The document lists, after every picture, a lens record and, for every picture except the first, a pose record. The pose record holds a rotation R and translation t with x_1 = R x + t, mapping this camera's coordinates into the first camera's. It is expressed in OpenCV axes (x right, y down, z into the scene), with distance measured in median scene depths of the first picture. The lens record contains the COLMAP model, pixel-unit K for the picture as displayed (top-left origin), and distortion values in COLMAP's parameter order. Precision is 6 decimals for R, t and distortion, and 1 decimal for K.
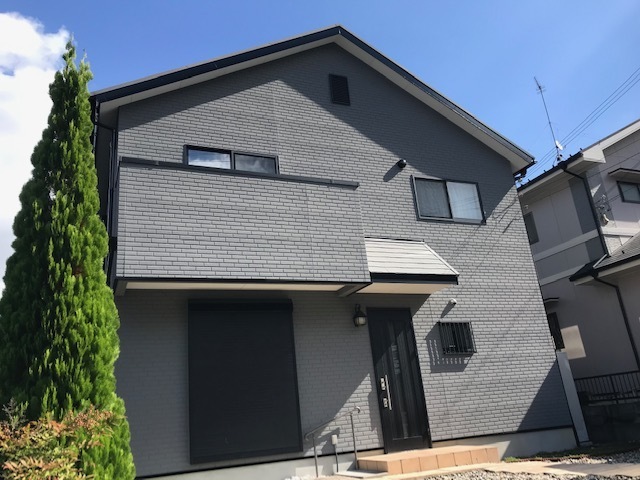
lens RADIAL K [[533.2, 0, 320.0], [0, 533.2, 240.0], [0, 0, 1]] dist [0.011948, -0.016432]
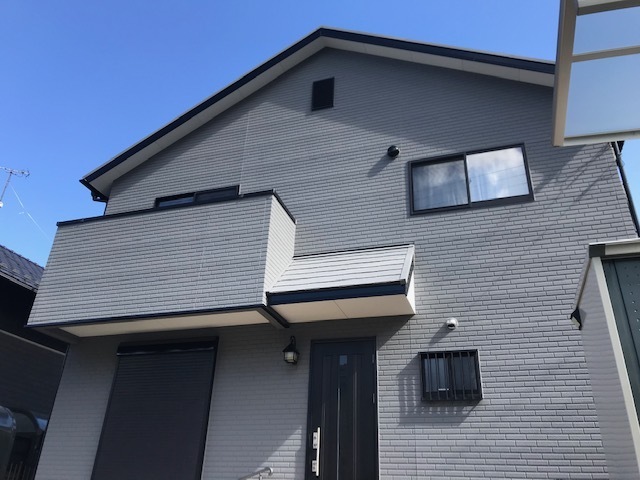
lens RADIAL K [[533.2, 0, 320.0], [0, 533.2, 240.0], [0, 0, 1]] dist [0.011948, -0.016432]
pose [[0.739380, -0.203480, -0.641805, 0.594281], [0.114096, 0.977319, -0.178411, 0.117939], [0.663551, 0.058686, 0.745826, 0.390552]]
